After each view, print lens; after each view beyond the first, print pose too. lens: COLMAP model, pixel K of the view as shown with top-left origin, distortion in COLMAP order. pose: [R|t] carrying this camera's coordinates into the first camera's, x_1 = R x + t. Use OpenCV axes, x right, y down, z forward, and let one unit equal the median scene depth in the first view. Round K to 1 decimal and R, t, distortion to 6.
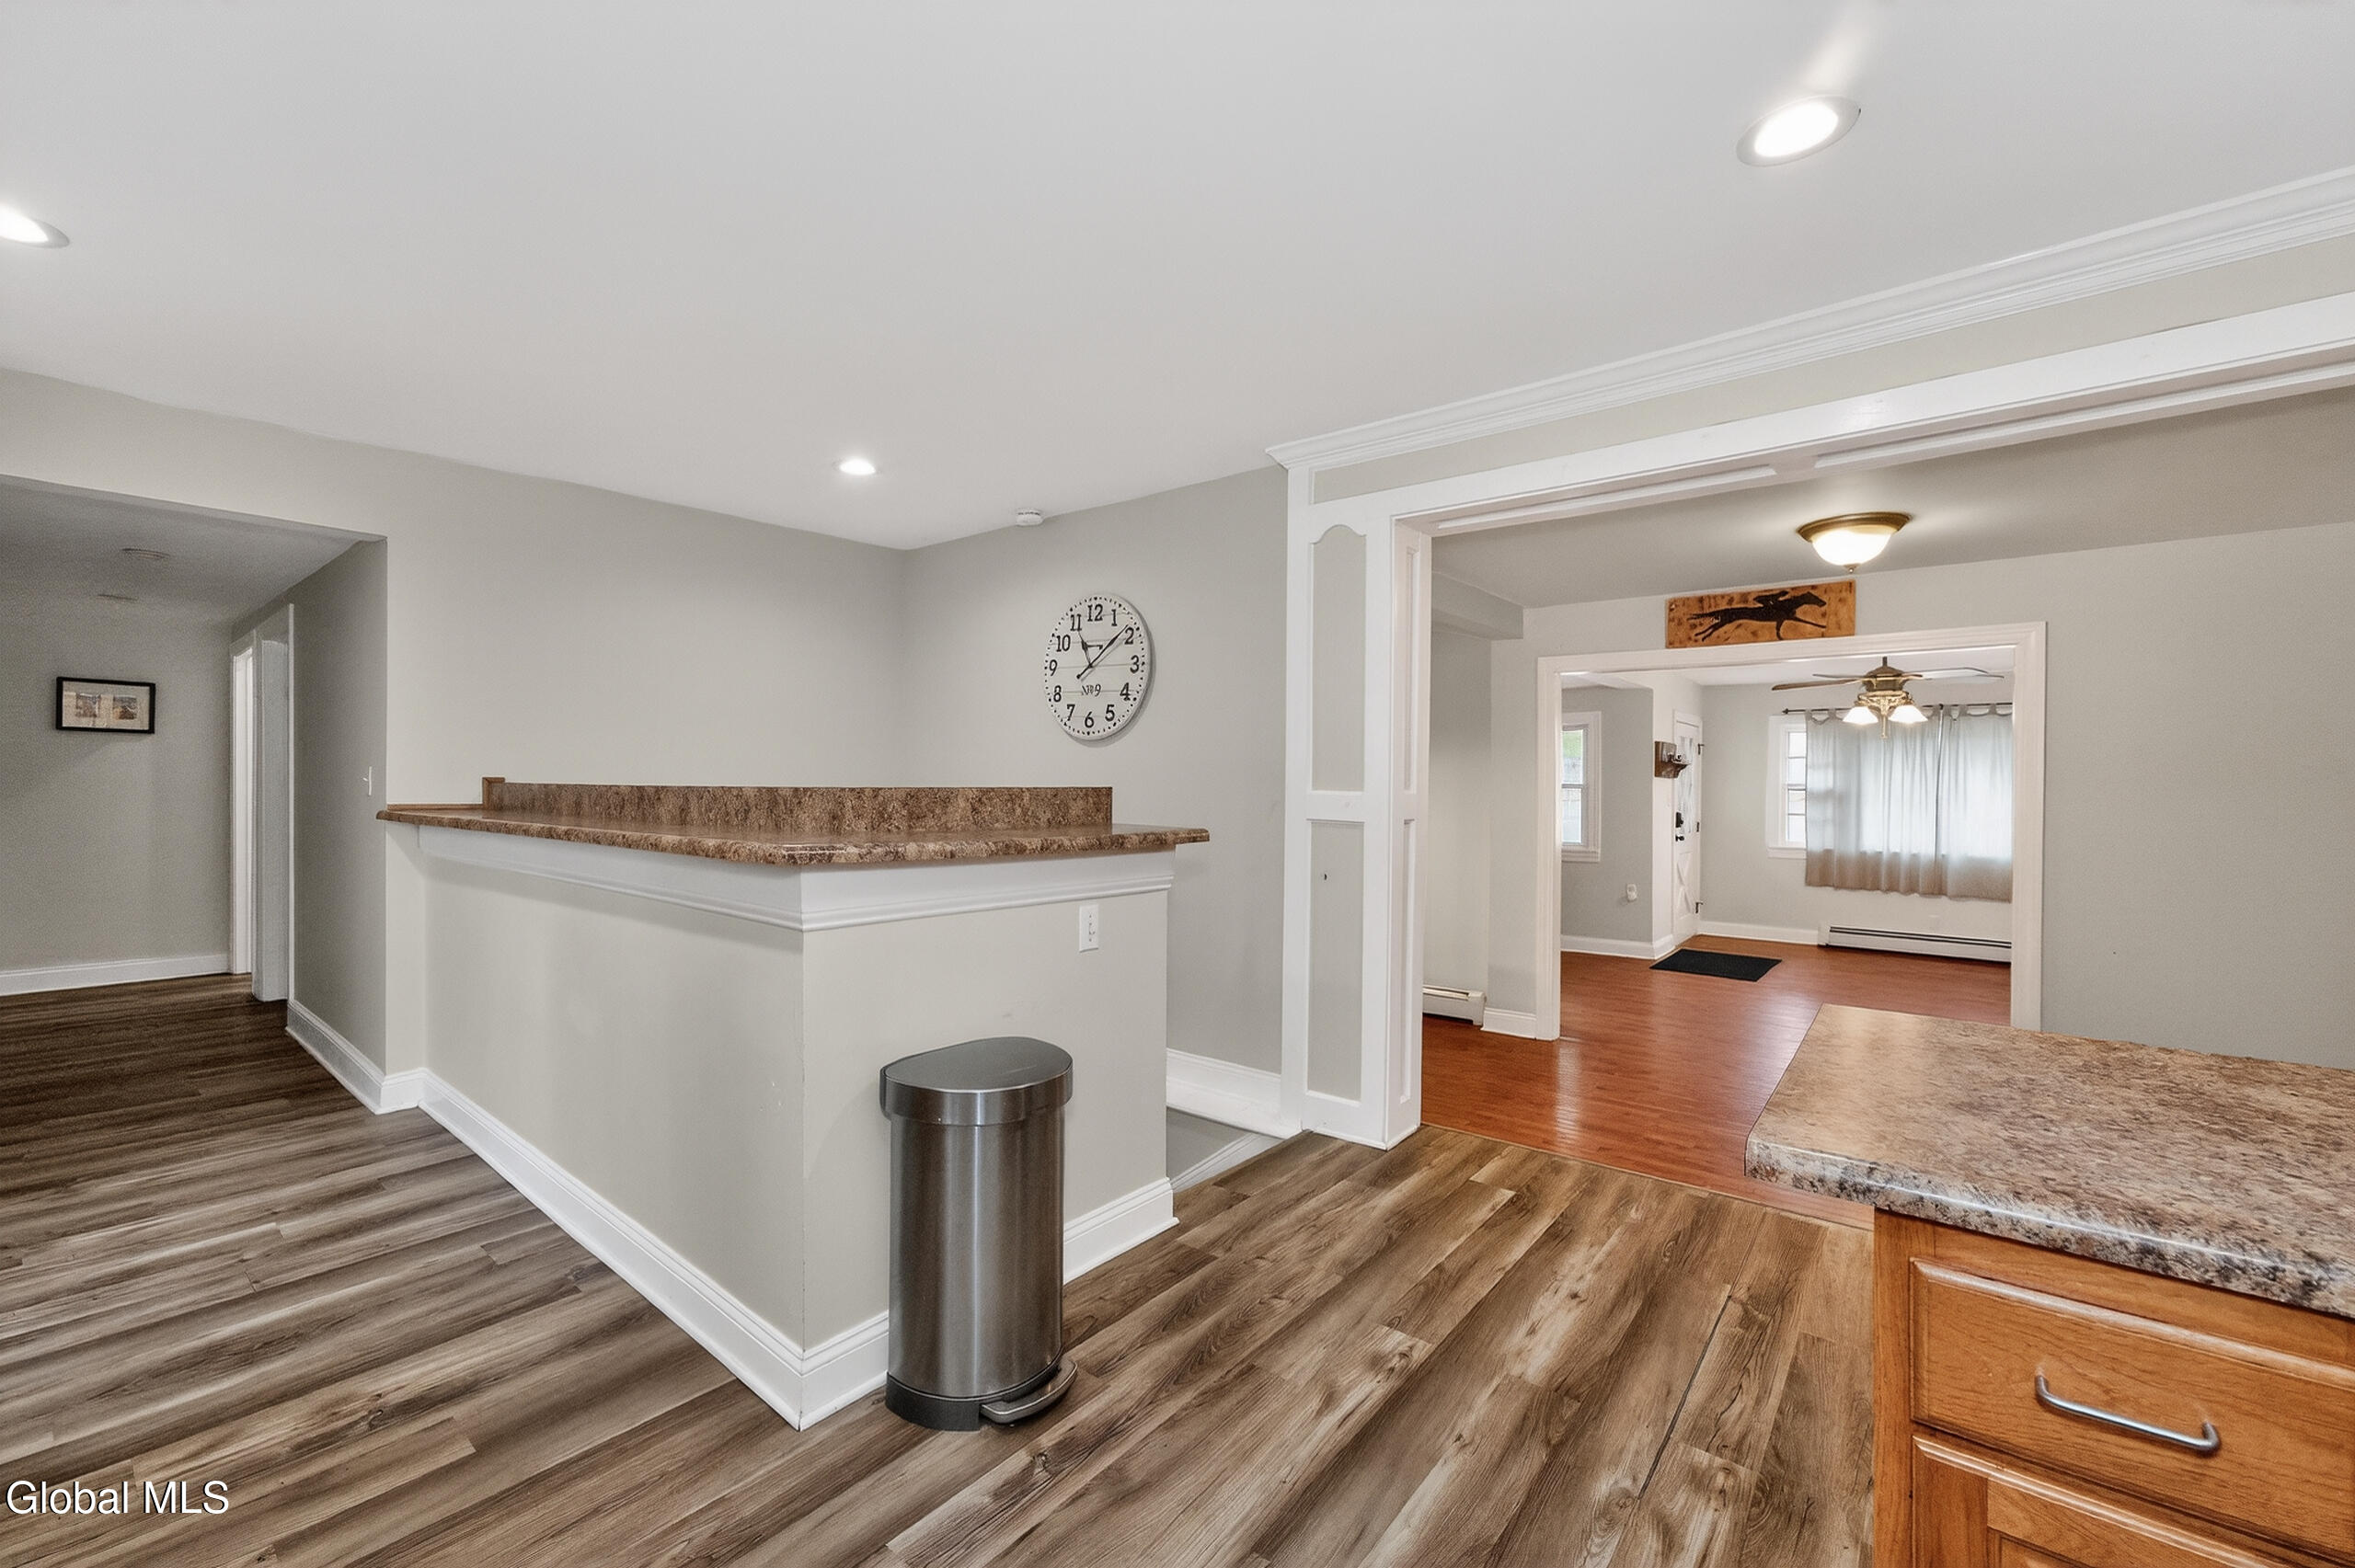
lens RADIAL K [[945.0, 0, 1181.5], [0, 945.0, 787.2], [0, 0, 1]] dist [-0.020691, 0.020383]
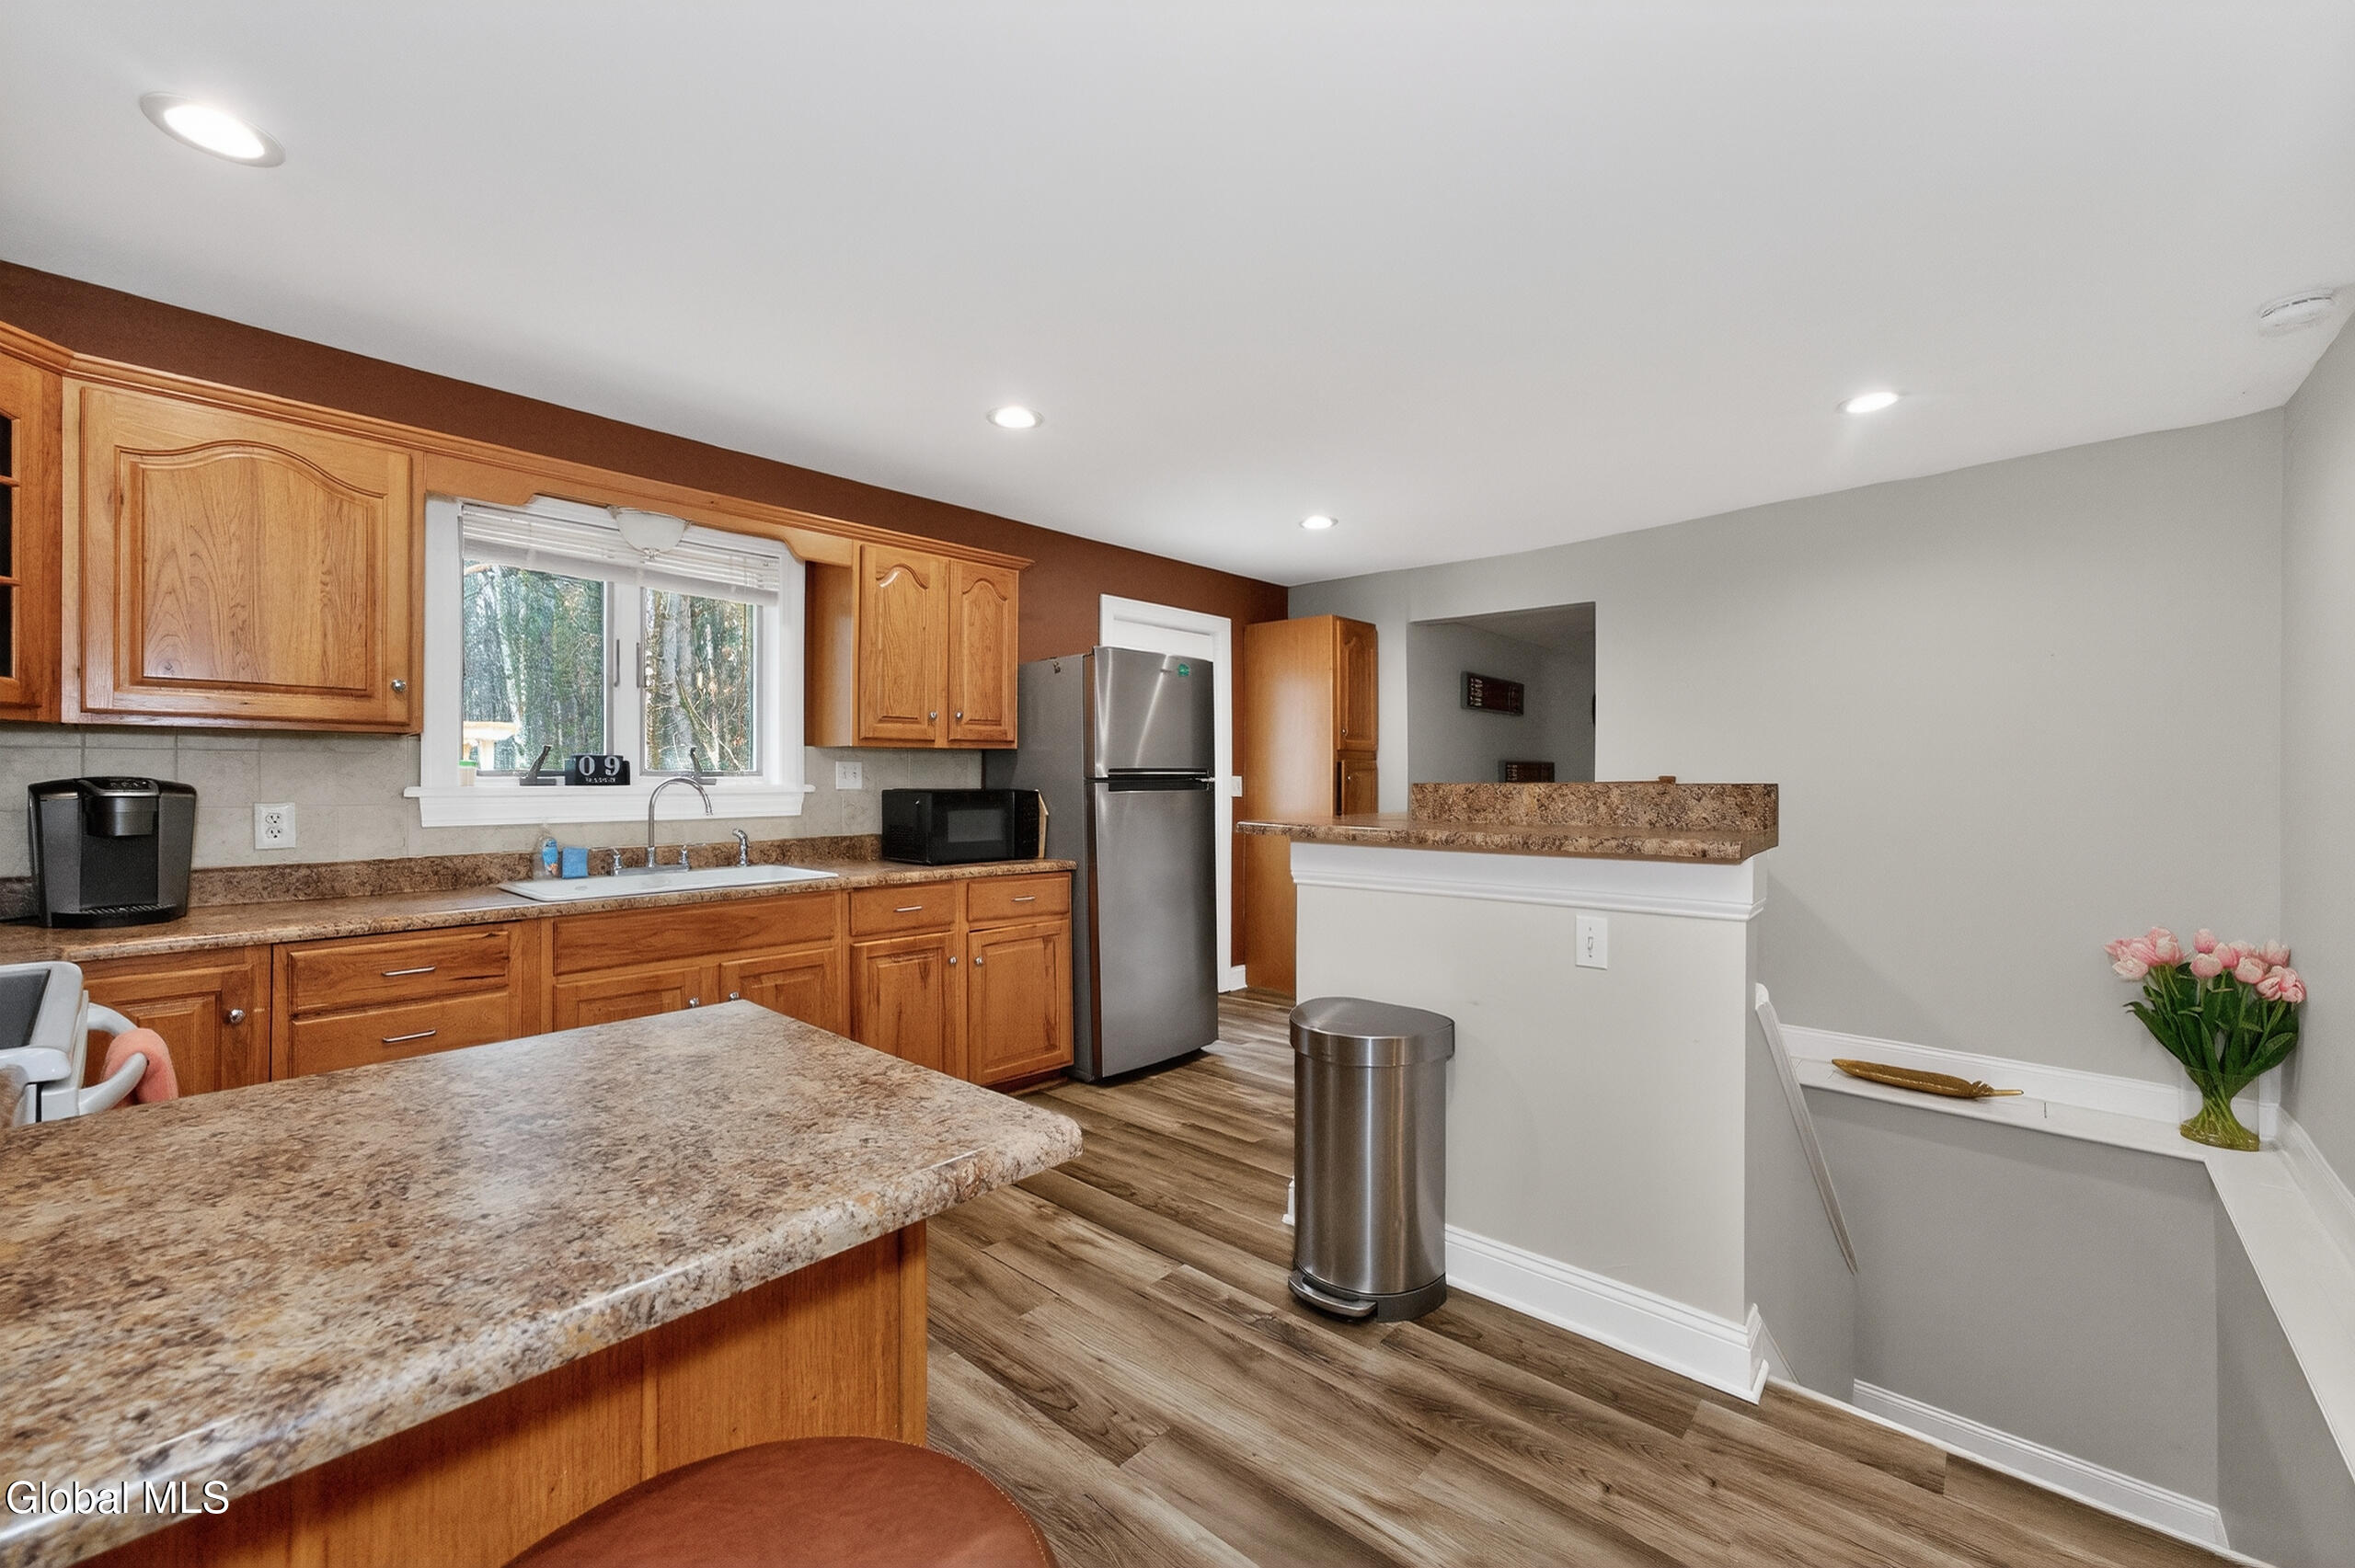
lens RADIAL K [[956.0, 0, 1177.5], [0, 956.0, 784.0], [0, 0, 1]] dist [-0.050126, 0.031203]
pose [[-0.045166, -0.000009, -0.998980, 0.665576], [-0.005738, 0.999984, 0.000250, 0.002270], [0.998963, 0.005743, -0.045165, 0.557522]]
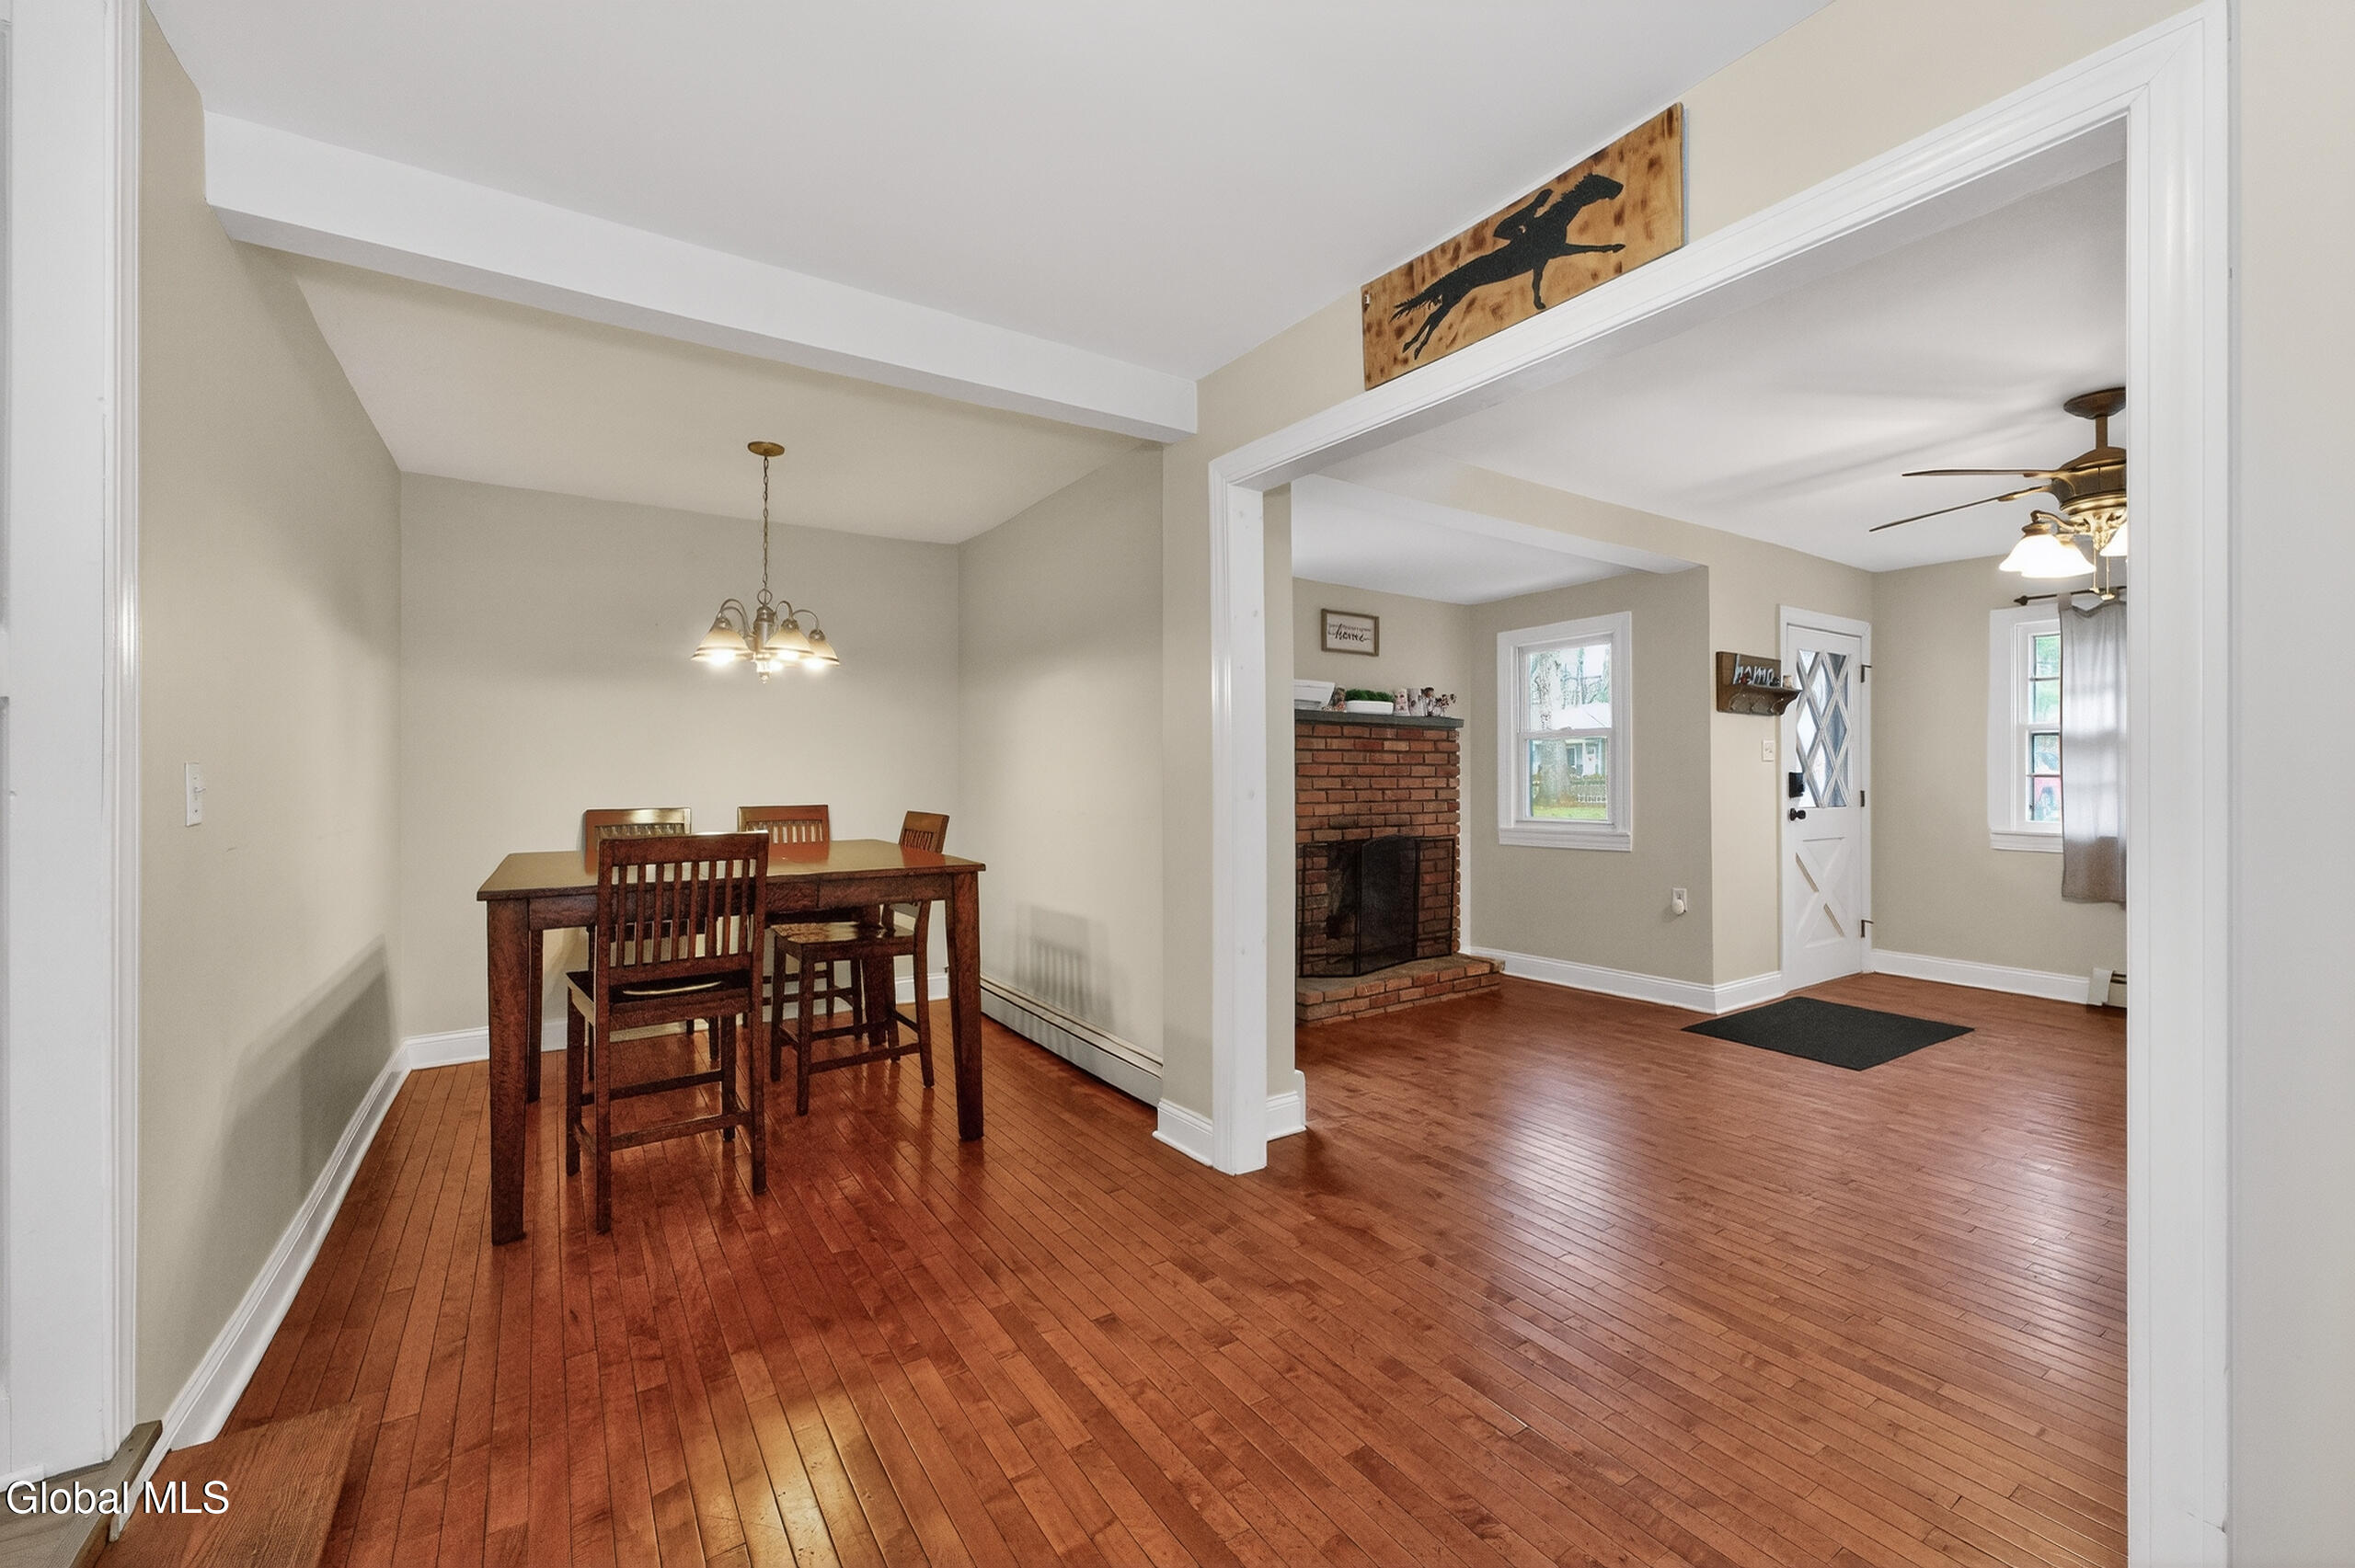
lens RADIAL K [[953.3, 0, 1181.3], [0, 953.3, 771.7], [0, 0, 1]] dist [-0.043549, 0.030759]
pose [[0.955507, -0.010381, -0.294785, 0.980010], [0.008490, 0.999934, -0.007693, 0.081657], [0.294846, 0.004848, 0.955532, 0.896438]]
